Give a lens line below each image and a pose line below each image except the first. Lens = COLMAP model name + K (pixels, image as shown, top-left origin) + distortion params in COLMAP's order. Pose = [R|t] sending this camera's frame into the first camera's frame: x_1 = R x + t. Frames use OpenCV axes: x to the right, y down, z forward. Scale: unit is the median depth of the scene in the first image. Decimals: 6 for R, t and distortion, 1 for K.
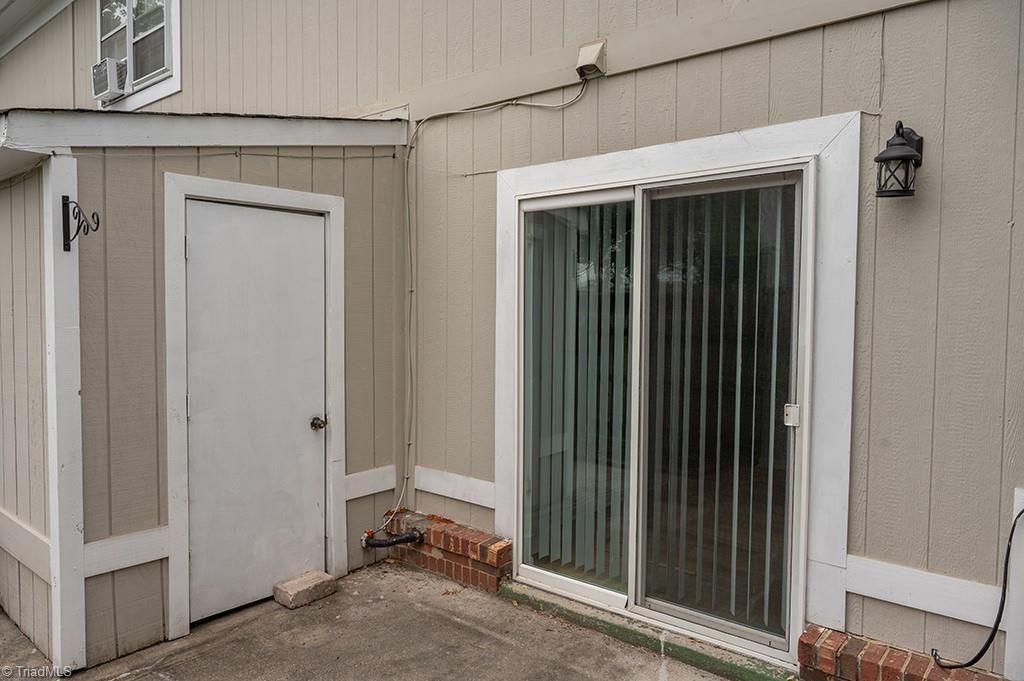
lens RADIAL K [[683.2, 0, 514.6], [0, 683.2, 343.1], [0, 0, 1]] dist [-0.006709, -0.001391]
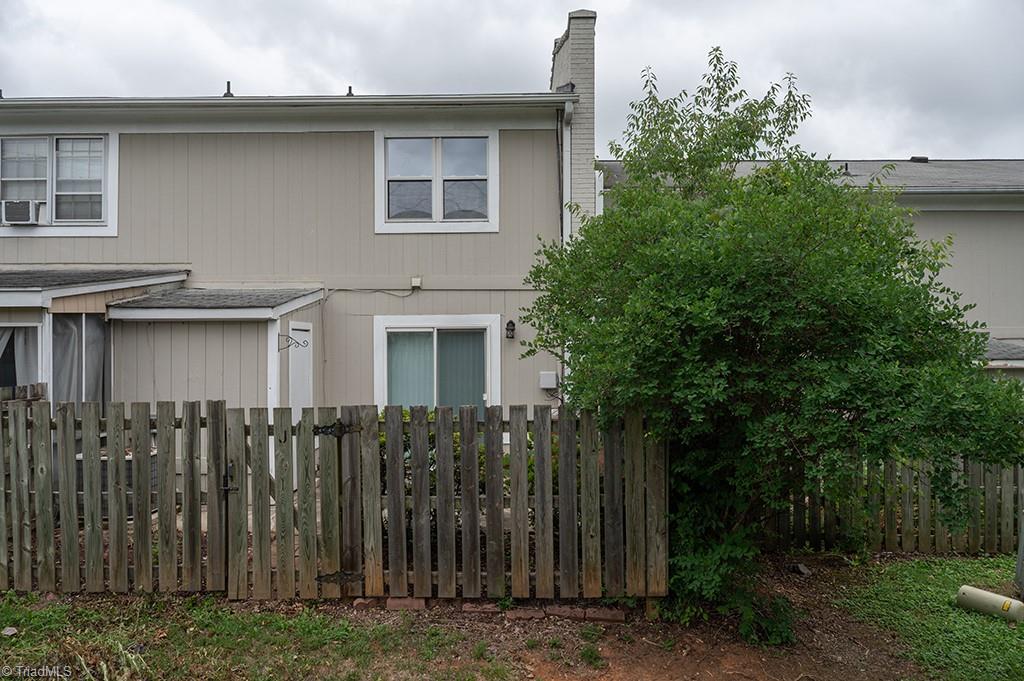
lens RADIAL K [[797.6, 0, 511.4], [0, 797.6, 343.7], [0, 0, 1]] dist [-0.002370, -0.000399]
pose [[0.782017, -0.002692, 0.623251, -1.744439], [0.041555, 0.997991, -0.047829, 0.030963], [-0.621870, 0.063302, 0.780558, -1.970603]]
